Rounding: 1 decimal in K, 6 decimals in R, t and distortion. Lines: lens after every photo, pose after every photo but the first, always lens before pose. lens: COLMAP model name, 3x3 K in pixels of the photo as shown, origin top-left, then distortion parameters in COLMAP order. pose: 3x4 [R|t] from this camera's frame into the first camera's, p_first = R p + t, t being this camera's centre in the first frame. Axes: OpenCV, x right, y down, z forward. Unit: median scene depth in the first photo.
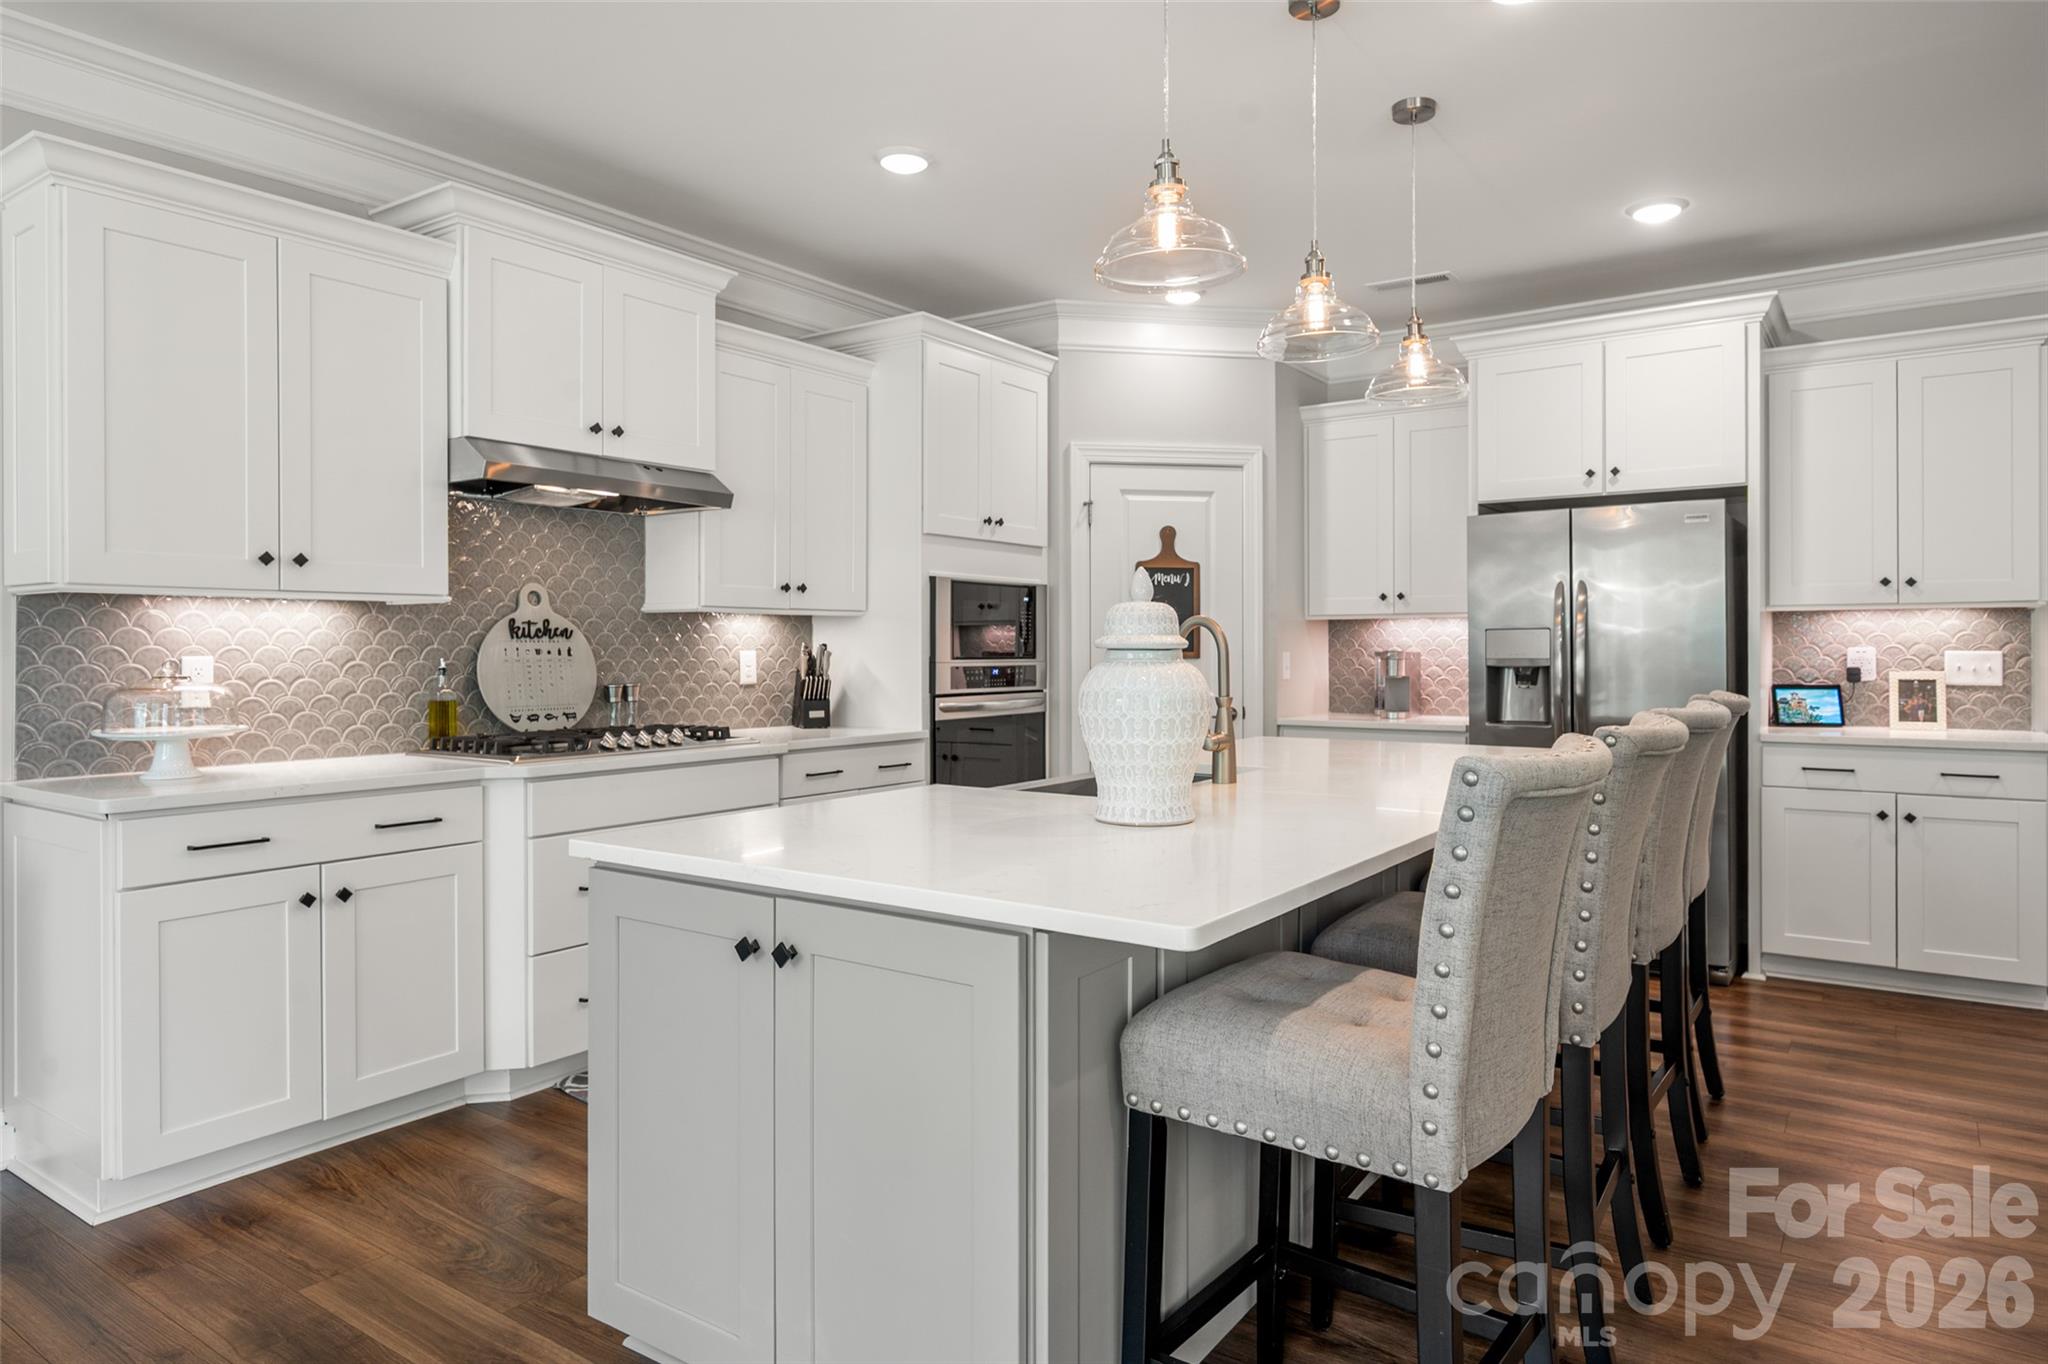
lens RADIAL K [[1238.4, 0, 1029.0], [0, 1238.4, 656.1], [0, 0, 1]] dist [-0.008450, 0.000047]
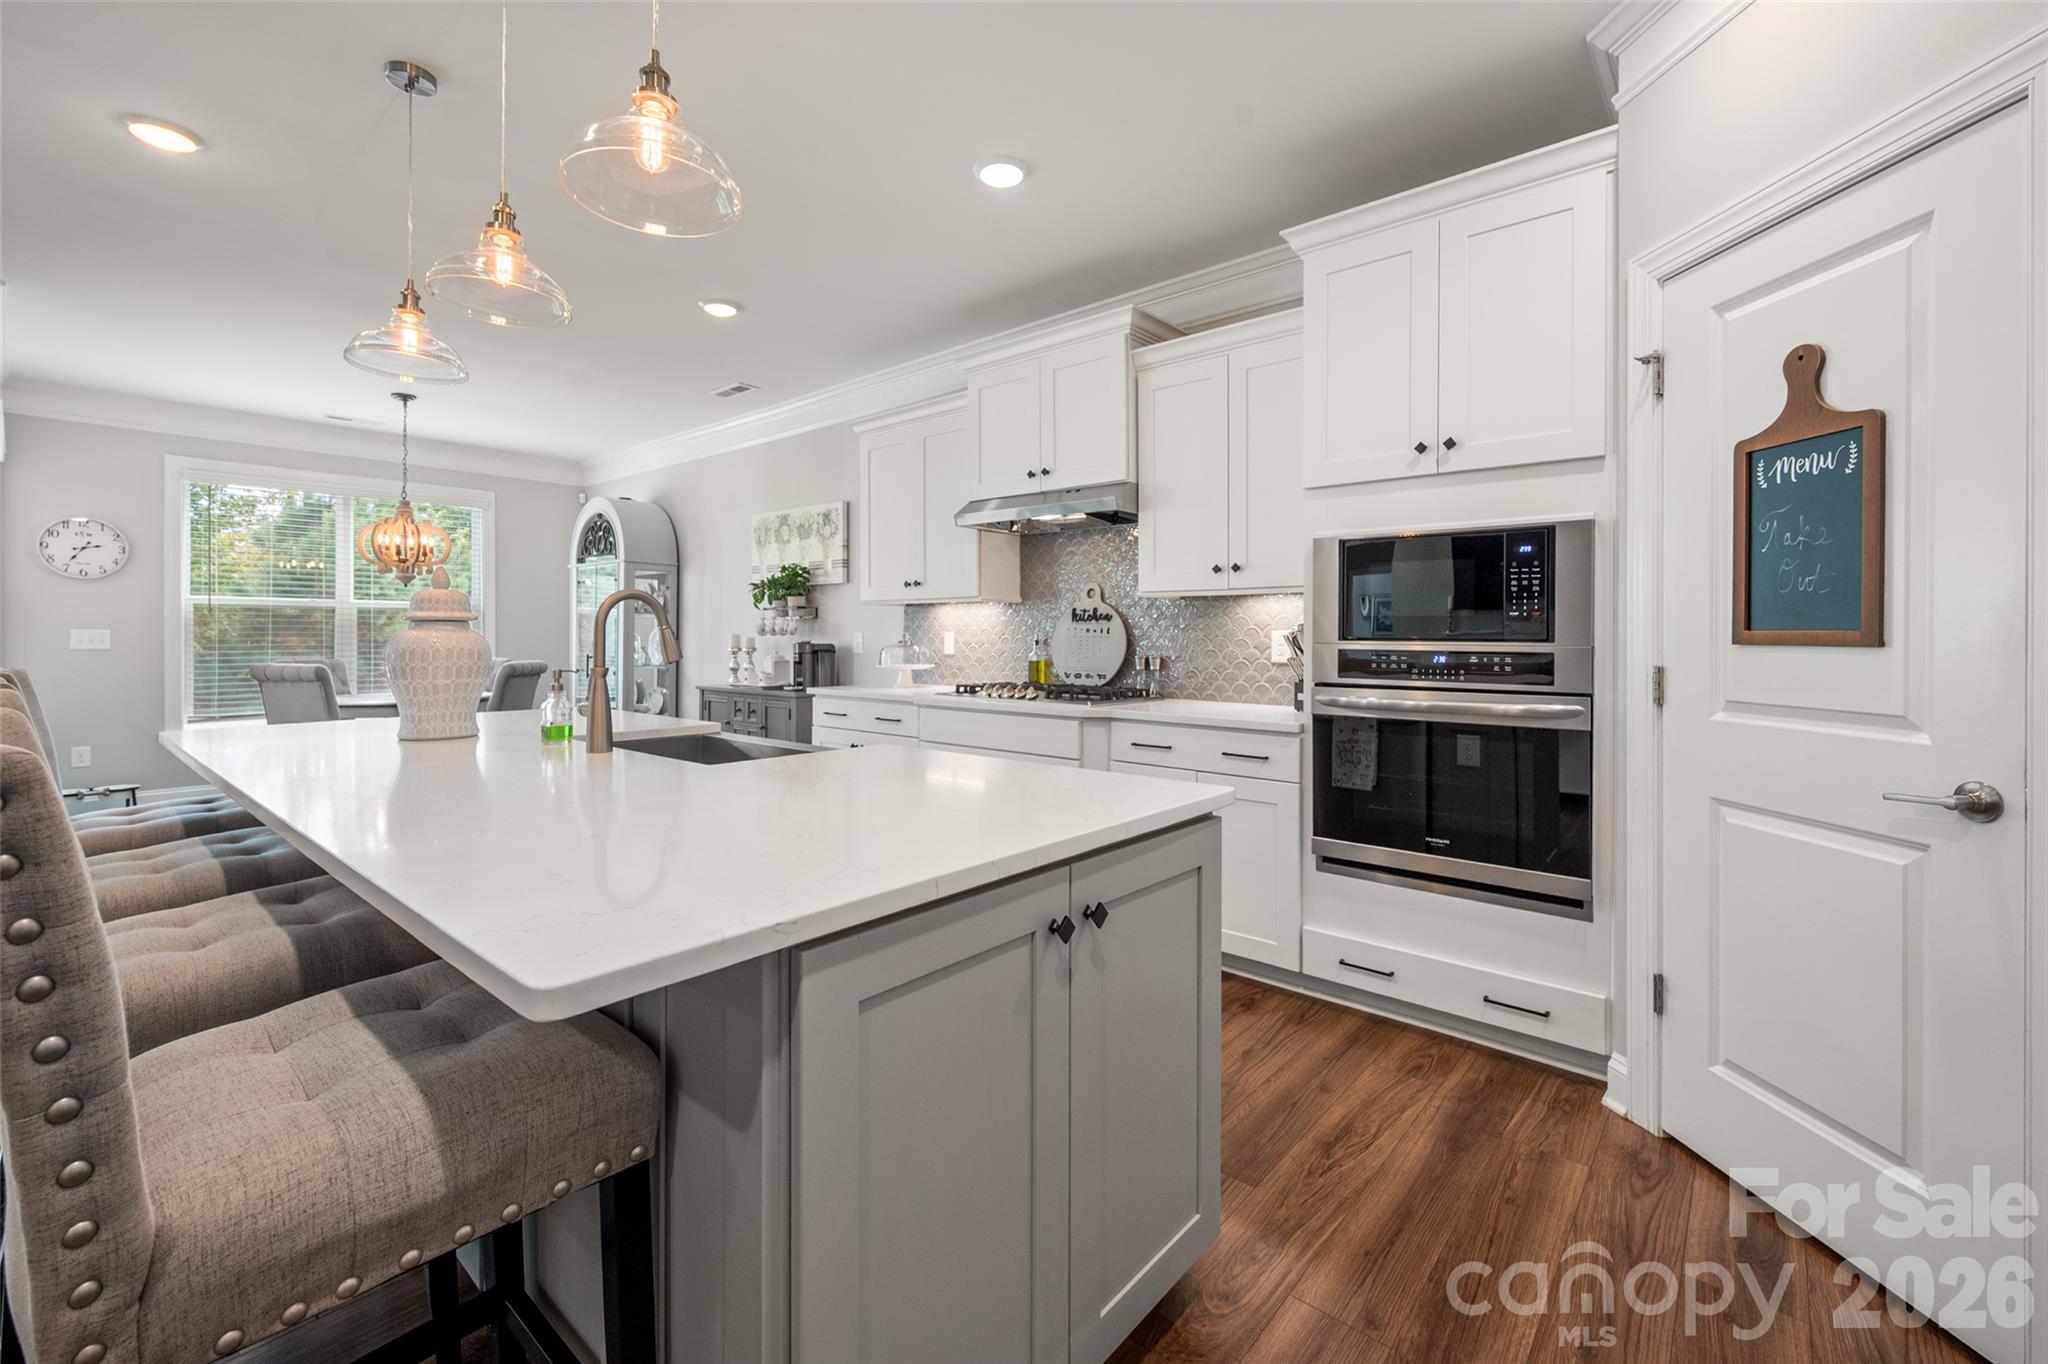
lens RADIAL K [[862.5, 0, 1030.4], [0, 862.5, 639.1], [0, 0, 1]] dist [0.000195, 0.000088]
pose [[-0.101107, 0.005826, -0.994859, 0.527846], [-0.009273, 0.999934, 0.006798, 0.000105], [0.994832, 0.009912, -0.101046, 0.893861]]
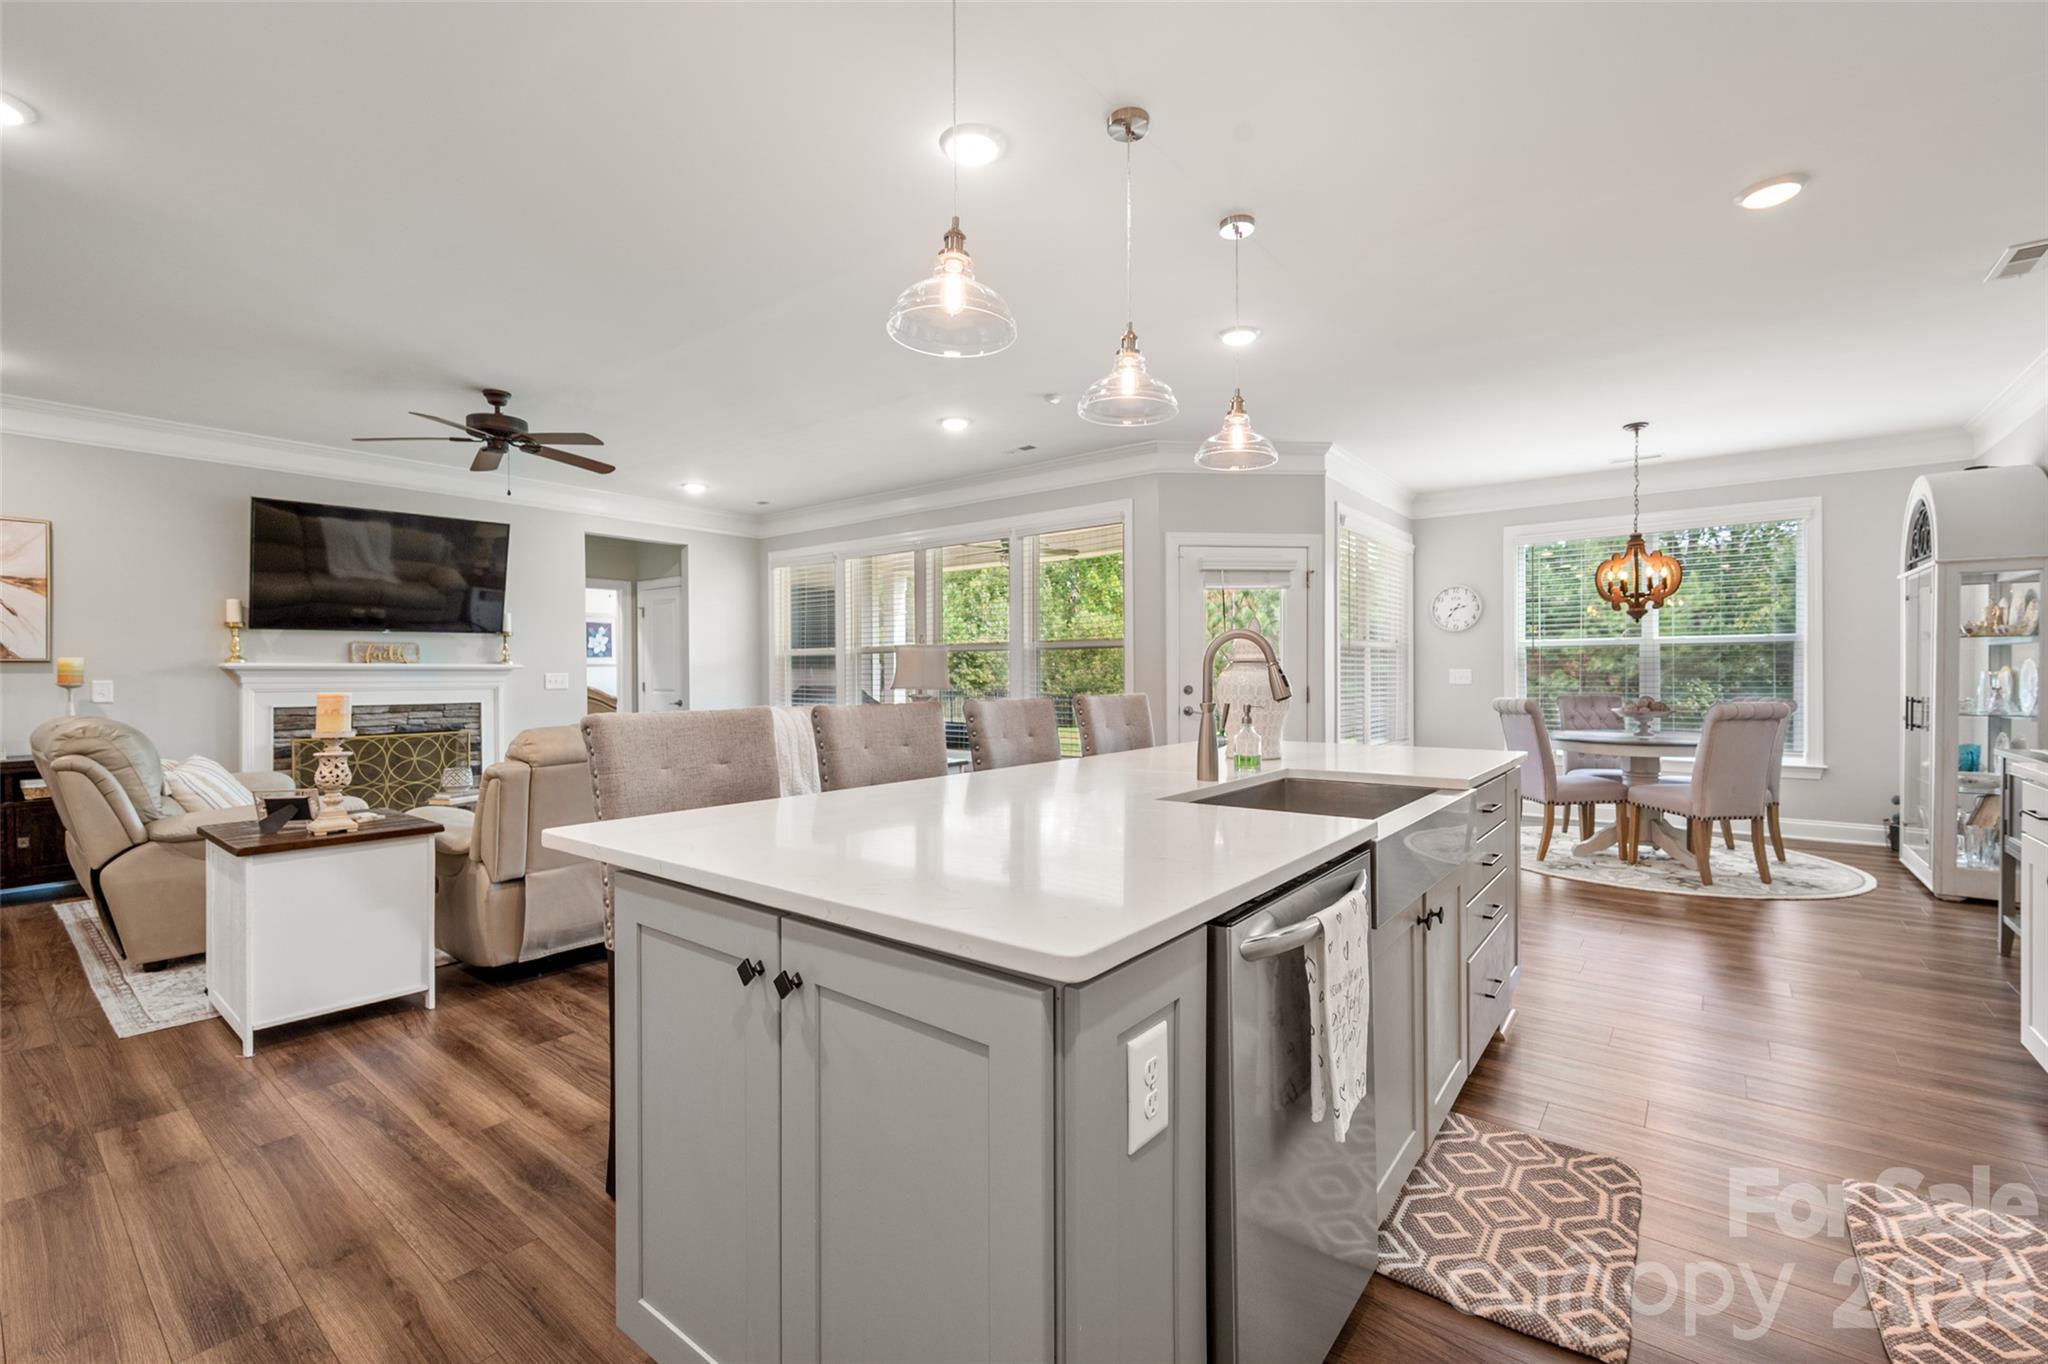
lens RADIAL K [[867.2, 0, 1024.0], [0, 867.2, 682.0], [0, 0, 1]] dist [0.001387, 0.000109]
pose [[-0.998251, 0.006316, 0.058772, 0.176863], [0.007221, 0.999858, 0.015193, 0.000331], [-0.058668, 0.015591, -0.998156, 1.124595]]
